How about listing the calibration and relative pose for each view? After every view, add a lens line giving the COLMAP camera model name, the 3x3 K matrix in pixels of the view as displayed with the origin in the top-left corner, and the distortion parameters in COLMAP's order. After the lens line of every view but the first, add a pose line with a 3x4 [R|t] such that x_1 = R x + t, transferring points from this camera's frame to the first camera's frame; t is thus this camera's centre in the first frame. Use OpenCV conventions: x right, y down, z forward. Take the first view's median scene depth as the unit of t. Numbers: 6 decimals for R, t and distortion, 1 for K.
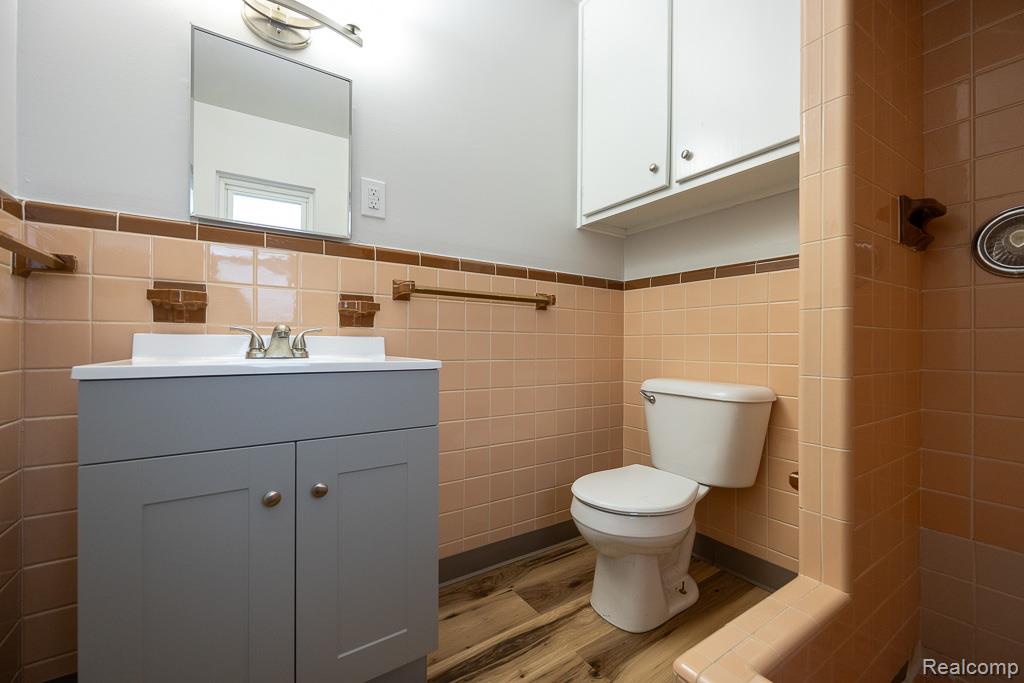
lens RADIAL K [[418.5, 0, 515.9], [0, 418.5, 355.0], [0, 0, 1]] dist [0.000436, 0.000053]
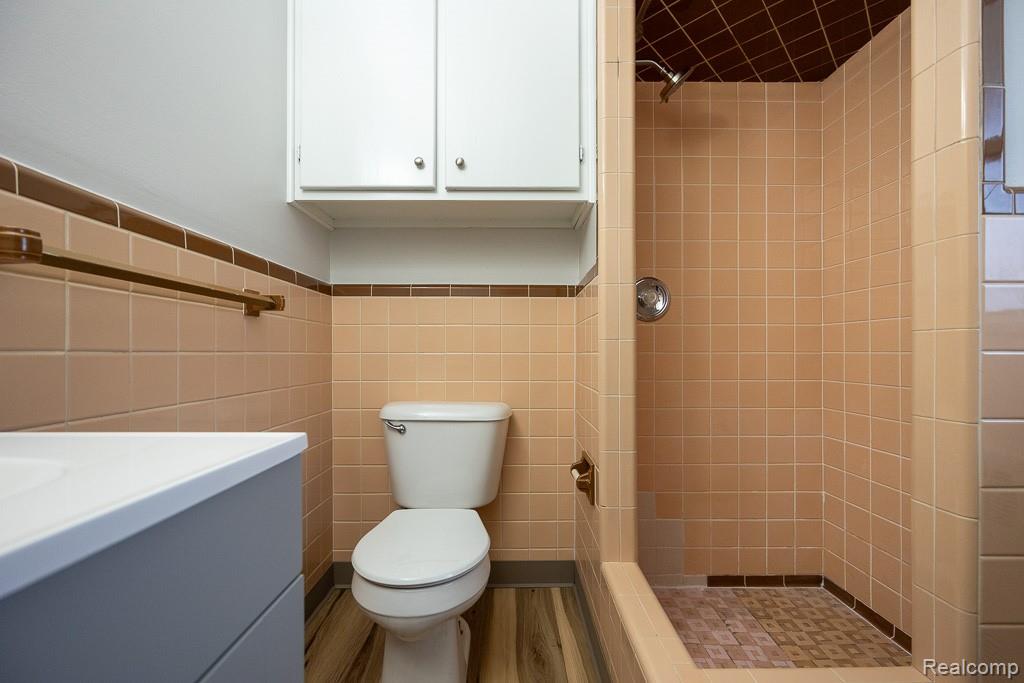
lens RADIAL K [[426.3, 0, 527.4], [0, 426.3, 356.6], [0, 0, 1]] dist [-0.000368, -0.000047]
pose [[0.541016, -0.012315, 0.840922, -0.265708], [0.027229, 0.999625, -0.002878, -0.032745], [-0.840571, 0.024455, 0.541149, 0.308112]]
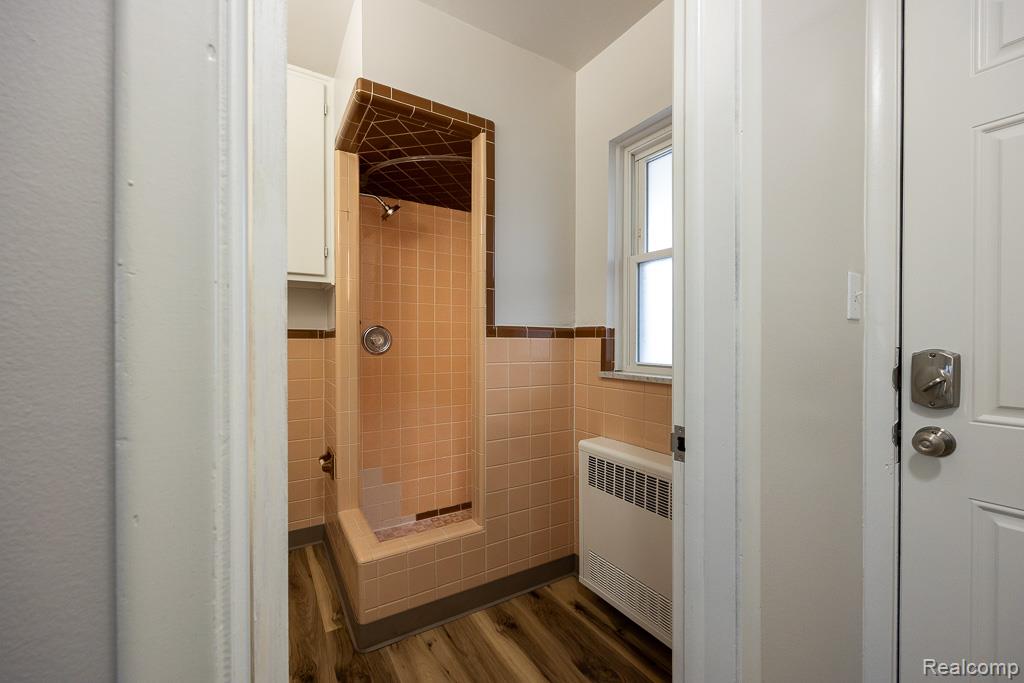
lens RADIAL K [[426.8, 0, 504.0], [0, 426.8, 345.4], [0, 0, 1]] dist [-0.001729, 0.000043]
pose [[0.096193, -0.011930, 0.995291, -0.721918], [0.021821, 0.999713, 0.009874, -0.150761], [-0.995123, 0.020769, 0.096426, 0.019078]]
